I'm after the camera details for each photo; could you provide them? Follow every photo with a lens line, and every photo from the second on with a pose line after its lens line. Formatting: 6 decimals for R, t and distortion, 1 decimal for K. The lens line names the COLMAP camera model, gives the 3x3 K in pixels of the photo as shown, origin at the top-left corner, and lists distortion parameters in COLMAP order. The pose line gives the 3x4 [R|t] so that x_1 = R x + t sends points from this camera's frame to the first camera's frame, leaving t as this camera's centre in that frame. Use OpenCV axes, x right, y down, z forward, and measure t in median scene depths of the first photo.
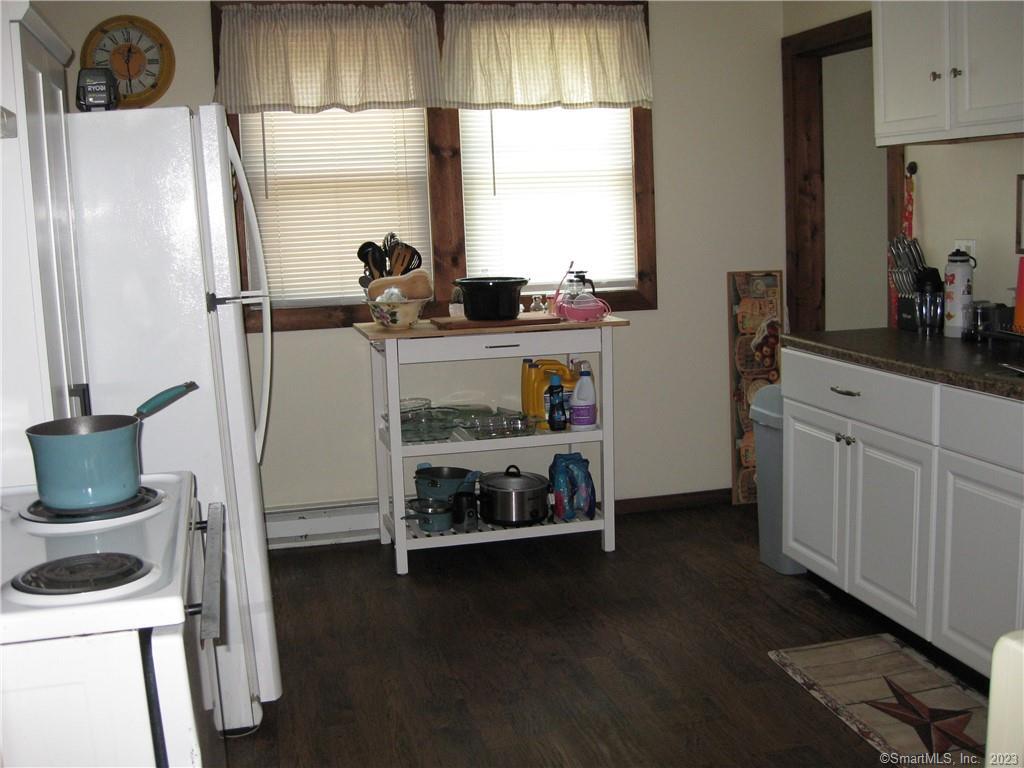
lens RADIAL K [[1182.4, 0, 512.0], [0, 1182.4, 384.0], [0, 0, 1]] dist [-0.005479, -0.014377]
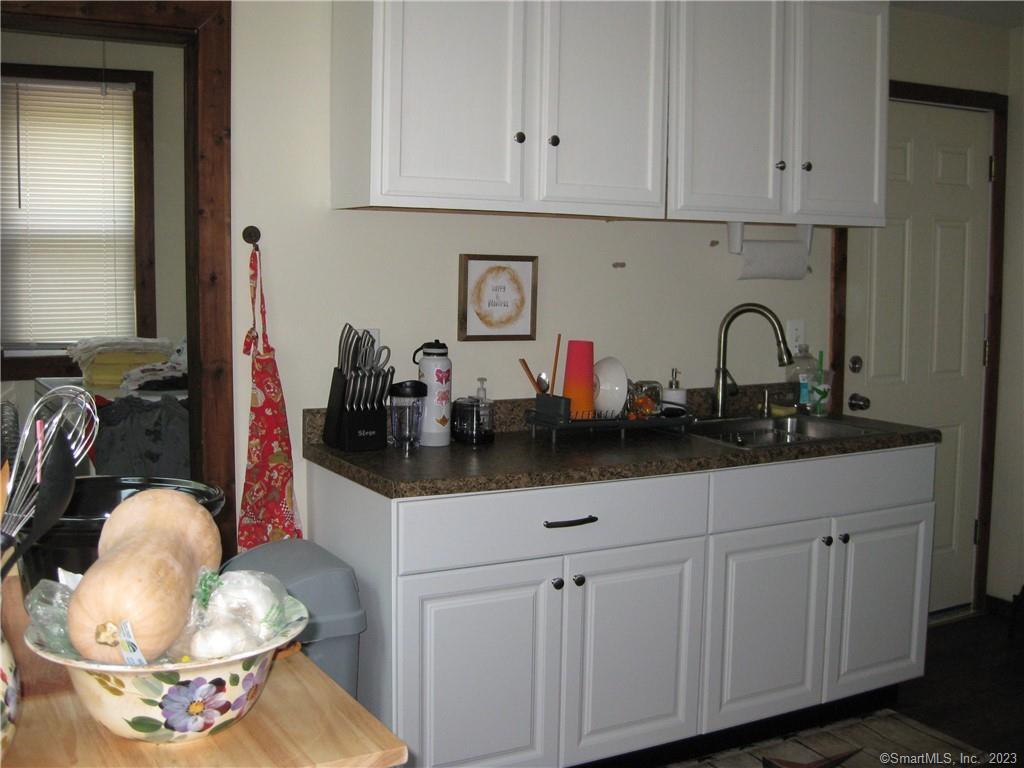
lens RADIAL K [[1182.4, 0, 512.0], [0, 1182.4, 384.0], [0, 0, 1]] dist [-0.005479, -0.014377]
pose [[-0.274671, -0.075311, 0.958584, -0.204206], [0.137797, 0.983555, 0.116757, -0.081077], [-0.951613, 0.164160, -0.259776, 0.547067]]
